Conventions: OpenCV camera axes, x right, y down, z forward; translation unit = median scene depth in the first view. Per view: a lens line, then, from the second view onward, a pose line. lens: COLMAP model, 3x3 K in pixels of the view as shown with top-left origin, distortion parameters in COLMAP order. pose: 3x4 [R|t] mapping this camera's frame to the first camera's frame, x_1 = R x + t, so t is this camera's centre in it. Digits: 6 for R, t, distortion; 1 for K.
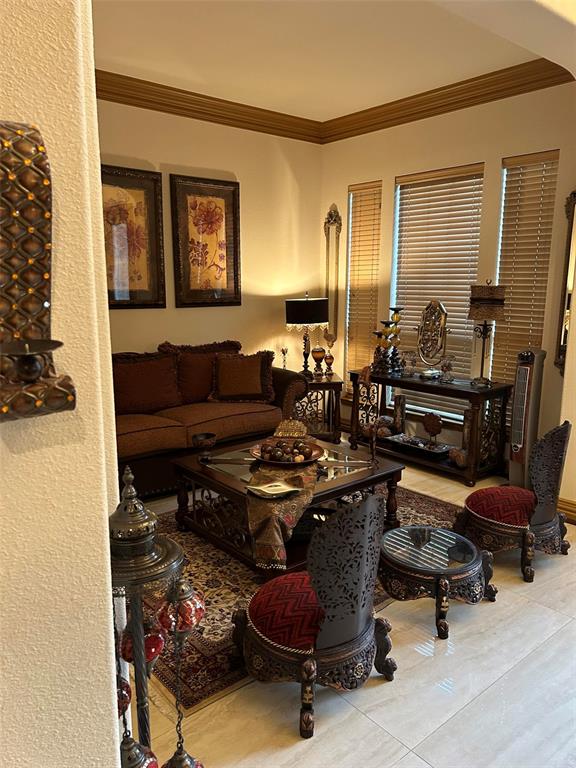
lens RADIAL K [[575.1, 0, 284.7], [0, 575.1, 390.3], [0, 0, 1]] dist [0.064945, -0.080902]
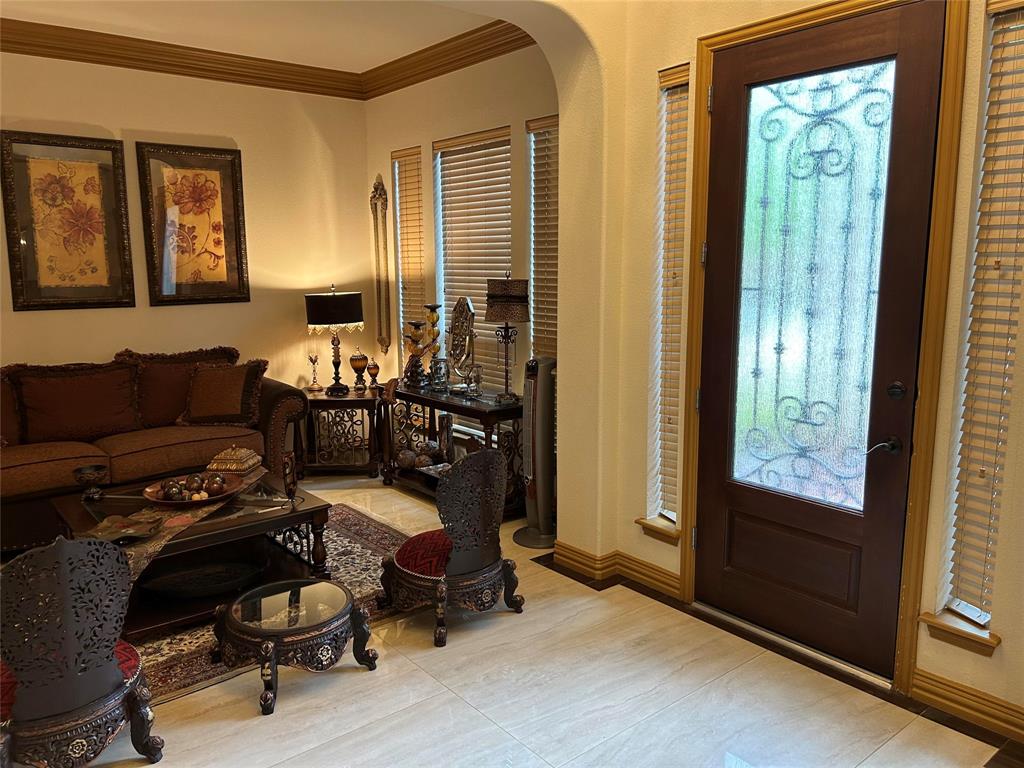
lens RADIAL K [[766.8, 0, 511.5], [0, 766.8, 378.2], [0, 0, 1]] dist [0.064945, -0.080902]
pose [[0.999833, -0.006893, -0.016925, 0.313148], [0.006289, 0.999350, -0.035494, -0.003381], [0.017159, 0.035382, 0.999227, -0.051177]]
